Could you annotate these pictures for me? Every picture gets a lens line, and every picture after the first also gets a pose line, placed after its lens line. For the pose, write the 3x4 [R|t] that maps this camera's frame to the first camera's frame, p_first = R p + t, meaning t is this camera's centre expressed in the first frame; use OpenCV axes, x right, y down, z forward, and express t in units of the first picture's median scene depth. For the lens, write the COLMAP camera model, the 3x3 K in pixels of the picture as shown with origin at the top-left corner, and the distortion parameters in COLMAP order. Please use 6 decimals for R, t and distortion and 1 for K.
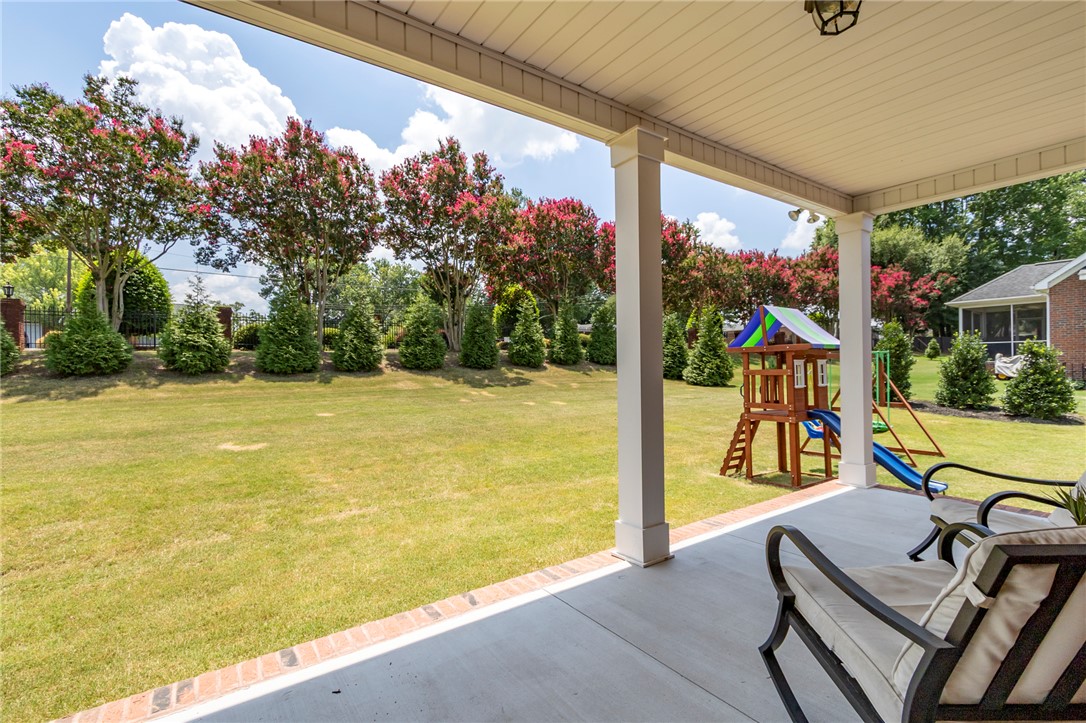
lens RADIAL K [[484.5, 0, 528.1], [0, 484.5, 356.6], [0, 0, 1]] dist [0.000332, 0.000408]
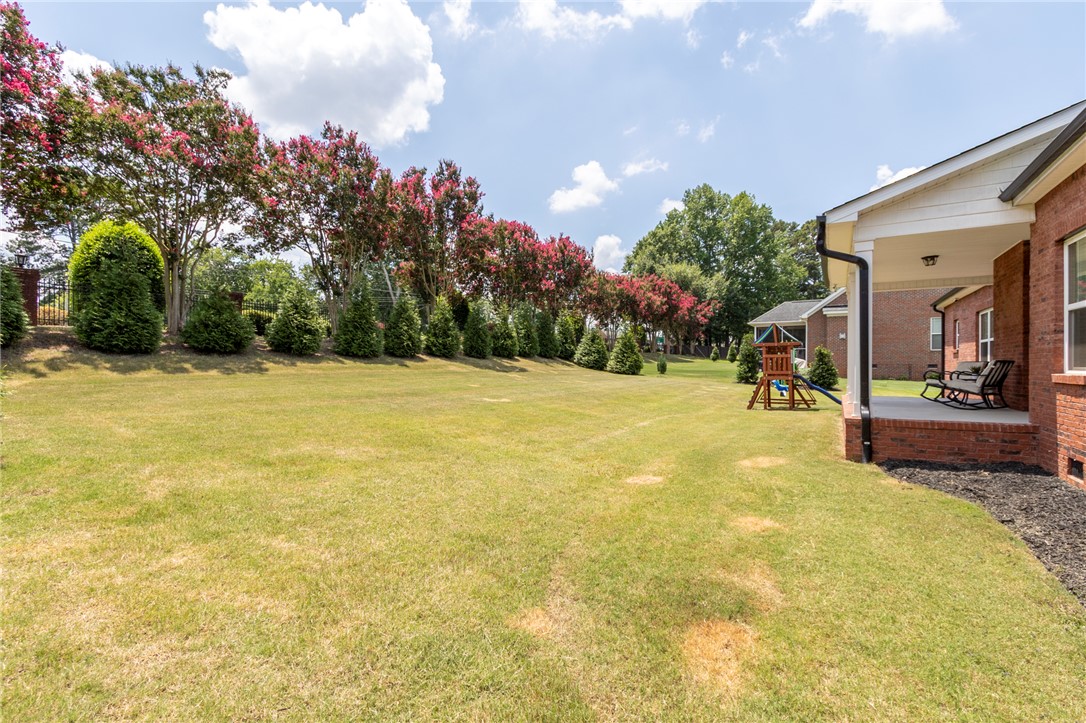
lens RADIAL K [[469.4, 0, 543.0], [0, 469.4, 361.5], [0, 0, 1]] dist [0.000185, 0.000047]
pose [[0.917080, 0.018914, 0.398255, -0.506987], [-0.024048, 0.999680, 0.007899, 0.024023], [-0.397978, -0.016821, 0.917241, -0.187283]]
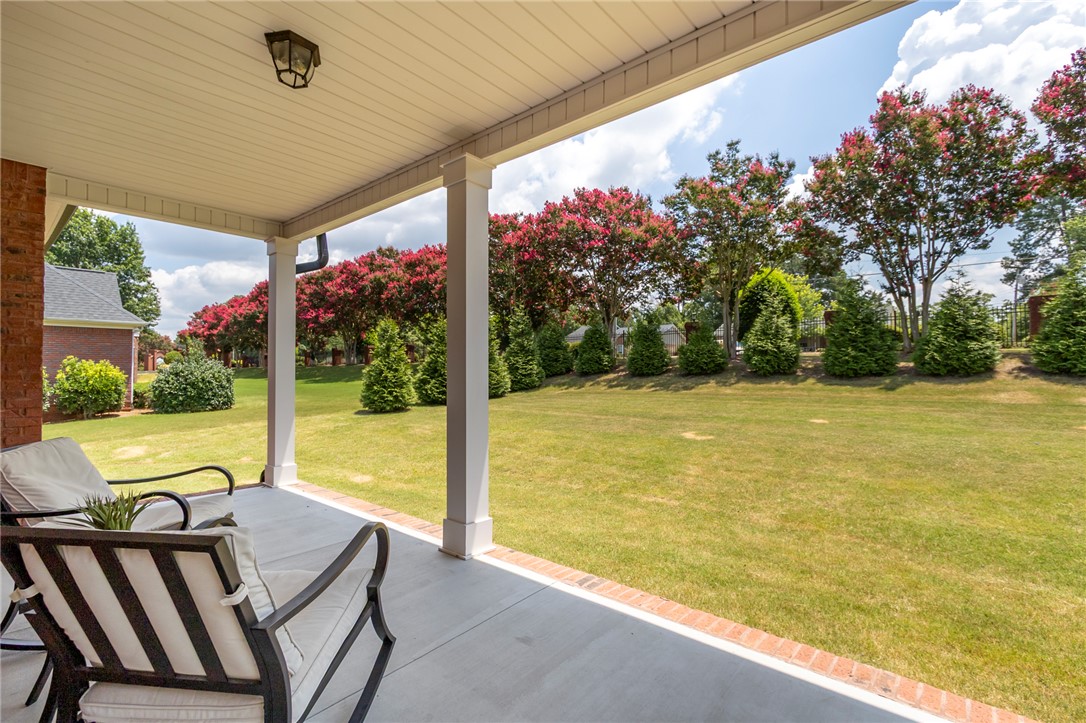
lens RADIAL K [[485.8, 0, 543.0], [0, 485.8, 361.5], [0, 0, 1]] dist [-0.001320, -0.000026]
pose [[0.260302, -0.007909, -0.965495, 0.237898], [0.015348, 0.999874, -0.004052, -0.000116], [0.965405, -0.013764, 0.260391, 0.158889]]
